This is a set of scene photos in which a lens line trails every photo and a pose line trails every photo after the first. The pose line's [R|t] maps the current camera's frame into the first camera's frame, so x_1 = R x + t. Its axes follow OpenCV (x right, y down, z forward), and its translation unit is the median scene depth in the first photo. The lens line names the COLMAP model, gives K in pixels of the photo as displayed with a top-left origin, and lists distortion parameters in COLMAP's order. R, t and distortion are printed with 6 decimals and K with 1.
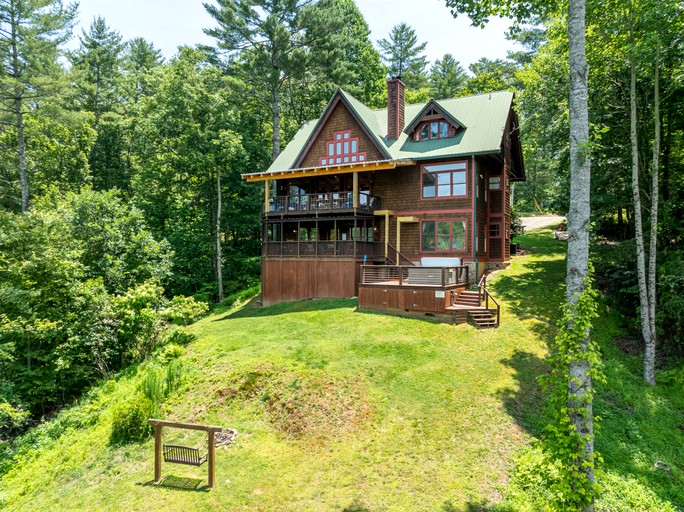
lens RADIAL K [[489.2, 0, 343.7], [0, 489.2, 257.6], [0, 0, 1]] dist [-0.025614, -0.006728]
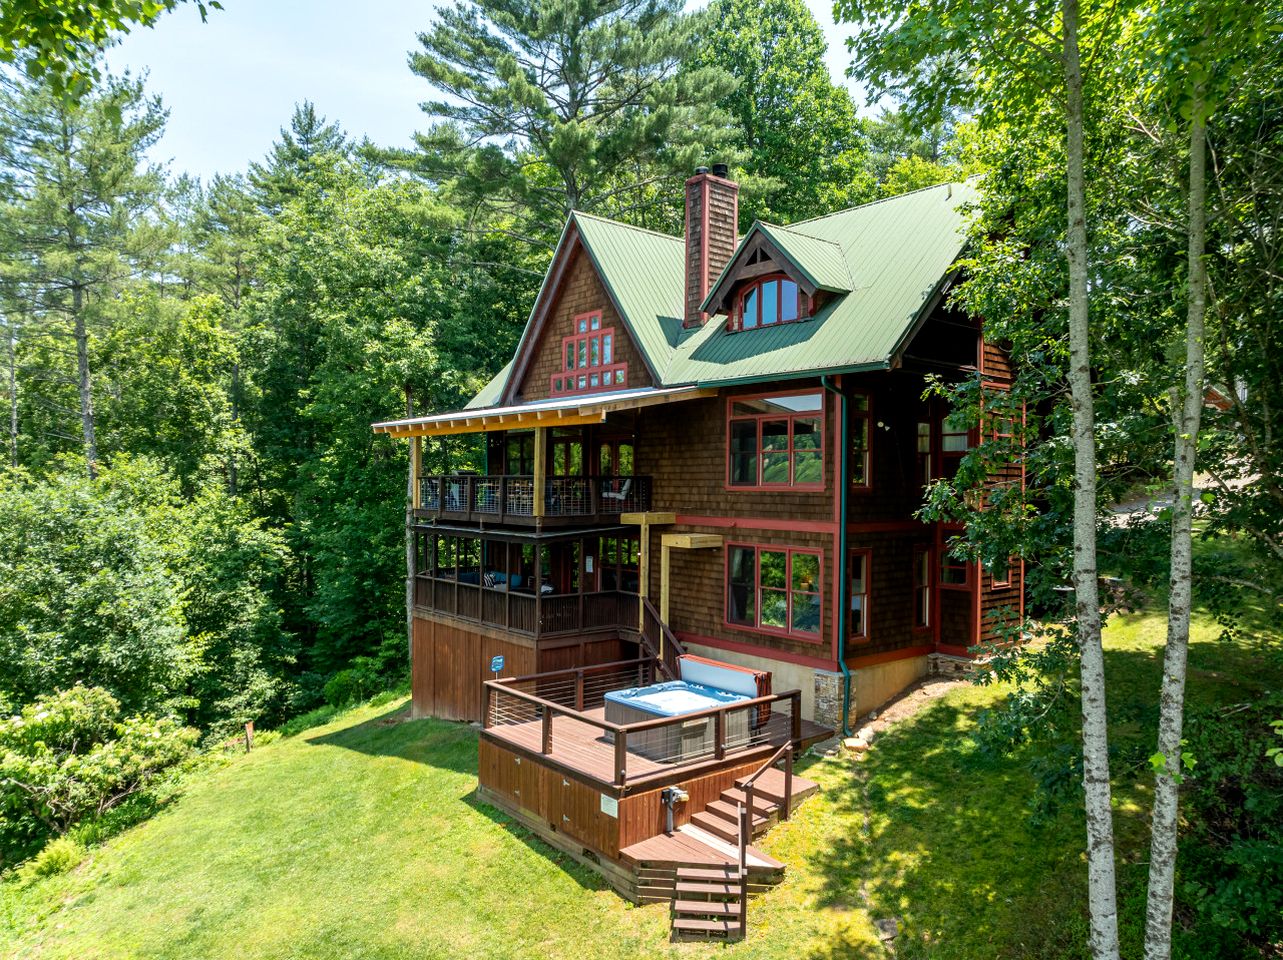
lens RADIAL K [[917.5, 0, 636.7], [0, 917.5, 479.6], [0, 0, 1]] dist [-0.025614, -0.006728]
pose [[0.931244, 0.002292, -0.364388, 0.357979], [-0.003774, 0.999987, -0.003357, -0.124182], [0.364375, 0.004502, 0.931241, 0.309528]]
